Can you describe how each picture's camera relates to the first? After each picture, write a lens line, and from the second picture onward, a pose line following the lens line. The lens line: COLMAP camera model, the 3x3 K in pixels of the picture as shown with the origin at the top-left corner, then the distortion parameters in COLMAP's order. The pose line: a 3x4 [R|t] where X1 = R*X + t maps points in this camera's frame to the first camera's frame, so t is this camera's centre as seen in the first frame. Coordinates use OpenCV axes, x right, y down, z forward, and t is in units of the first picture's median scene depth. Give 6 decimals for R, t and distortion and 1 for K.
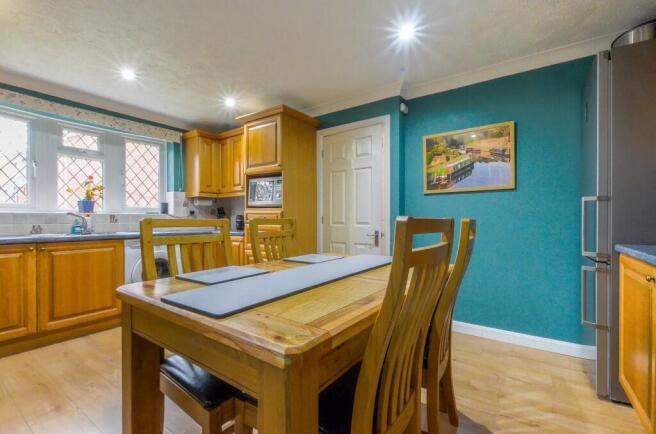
lens RADIAL K [[287.4, 0, 328.4], [0, 287.4, 220.0], [0, 0, 1]] dist [0.014868, 0.000374]
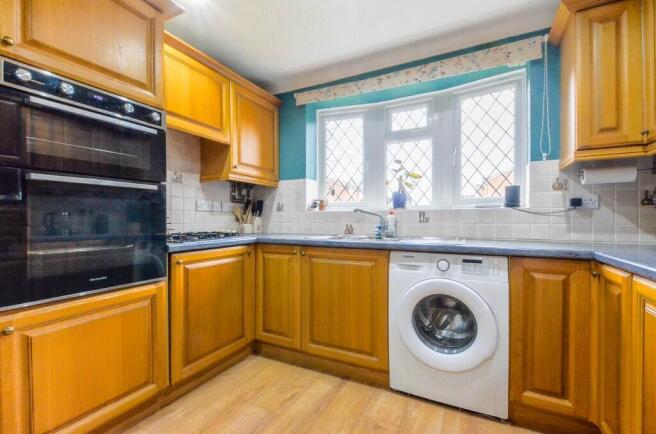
lens RADIAL K [[287.4, 0, 327.1], [0, 287.4, 217.8], [0, 0, 1]] dist [0.014868, 0.000374]
pose [[0.142882, -0.000736, -0.989739, -0.095385], [0.000993, 0.999999, -0.000601, -0.002122], [0.989739, -0.000897, 0.142883, 0.620500]]
